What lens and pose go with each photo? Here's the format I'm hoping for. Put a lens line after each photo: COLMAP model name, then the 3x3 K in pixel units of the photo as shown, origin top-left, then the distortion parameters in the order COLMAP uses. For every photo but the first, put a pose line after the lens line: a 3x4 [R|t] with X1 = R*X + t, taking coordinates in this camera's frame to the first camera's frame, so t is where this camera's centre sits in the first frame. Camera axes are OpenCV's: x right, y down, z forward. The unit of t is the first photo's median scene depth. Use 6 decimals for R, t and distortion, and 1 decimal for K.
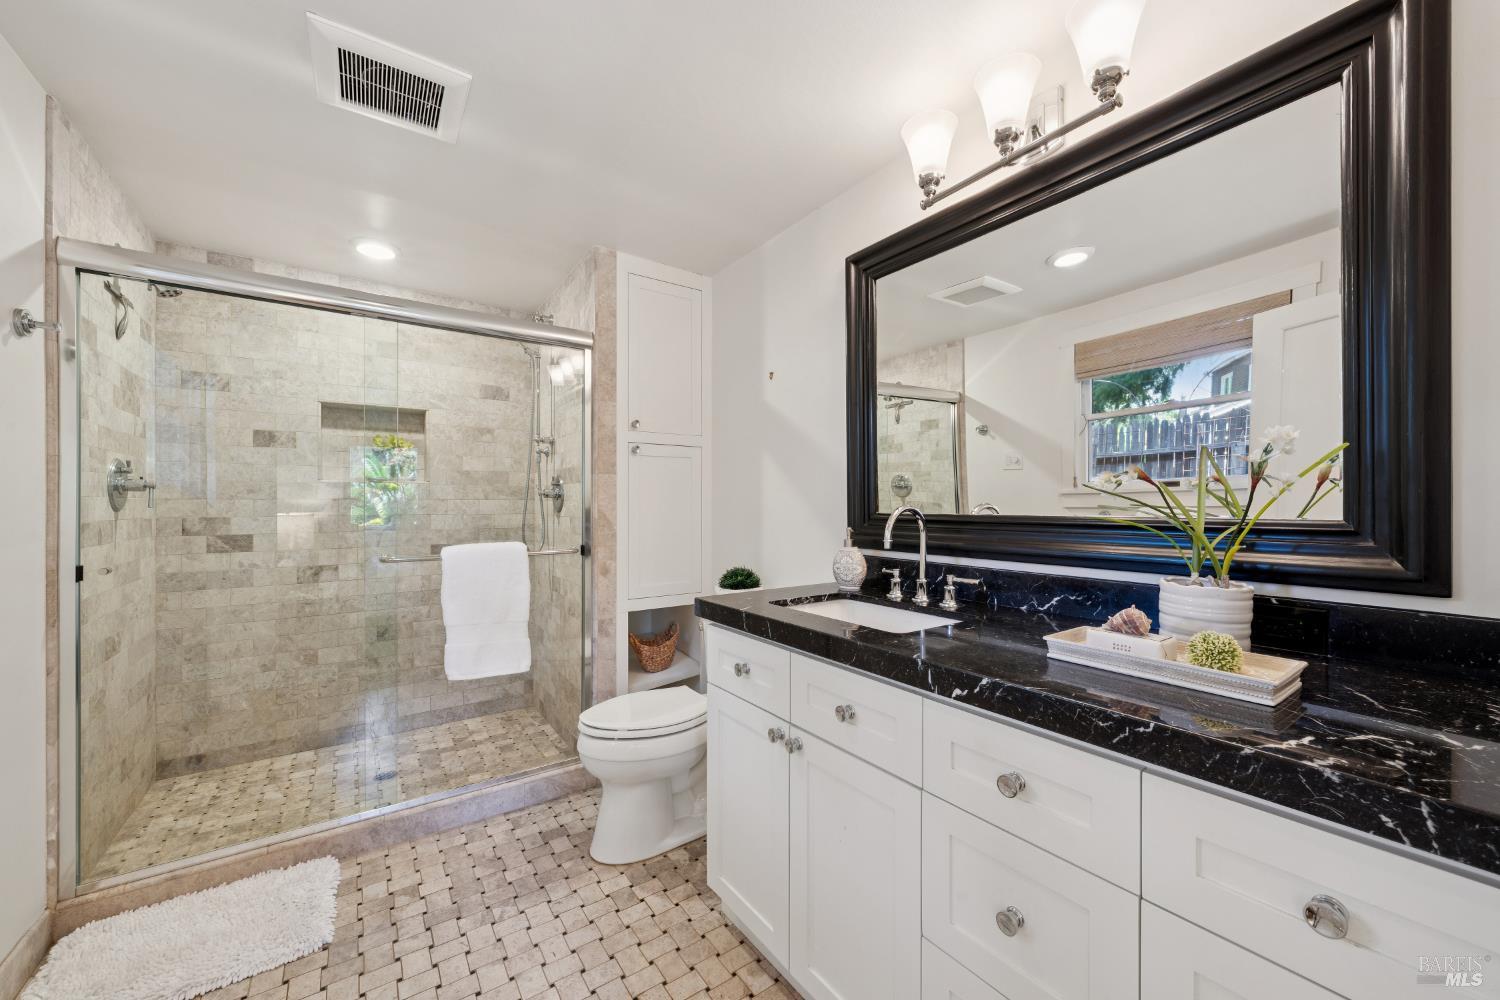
lens RADIAL K [[574.3, 0, 750.1], [0, 574.3, 502.4], [0, 0, 1]] dist [0.009150, 0.000387]
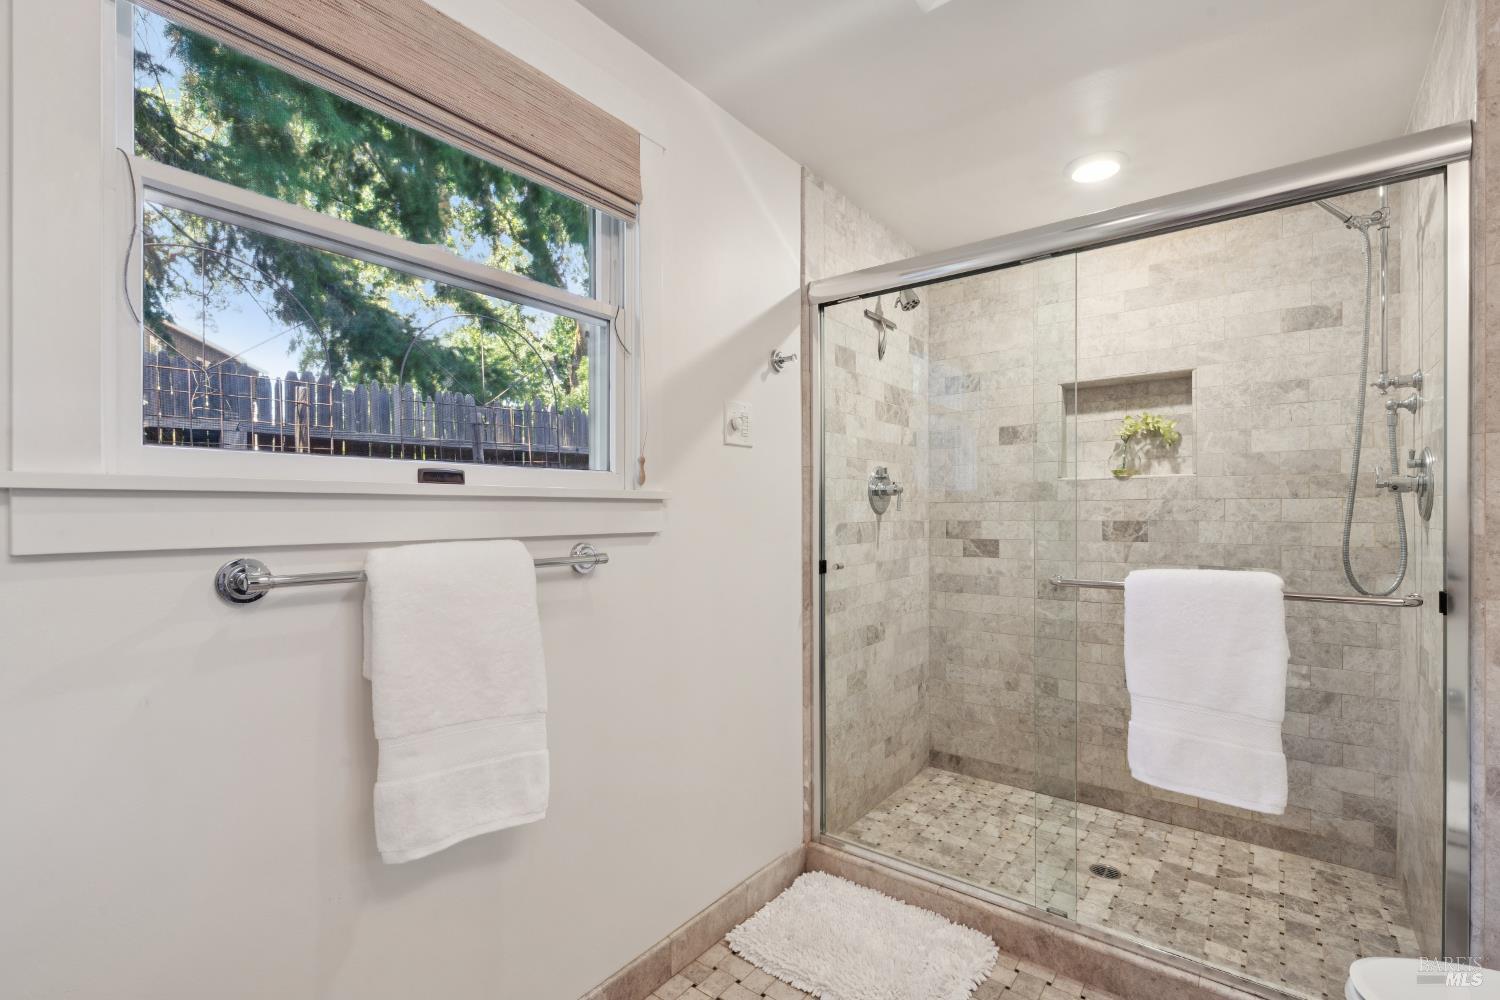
lens RADIAL K [[675.9, 0, 748.8], [0, 675.9, 511.5], [0, 0, 1]] dist [0.001021, -0.000097]
pose [[0.300371, 0.001107, -0.953822, 0.060659], [0.006578, 0.999973, 0.003232, 0.004130], [0.953800, -0.007245, 0.300355, 0.305203]]
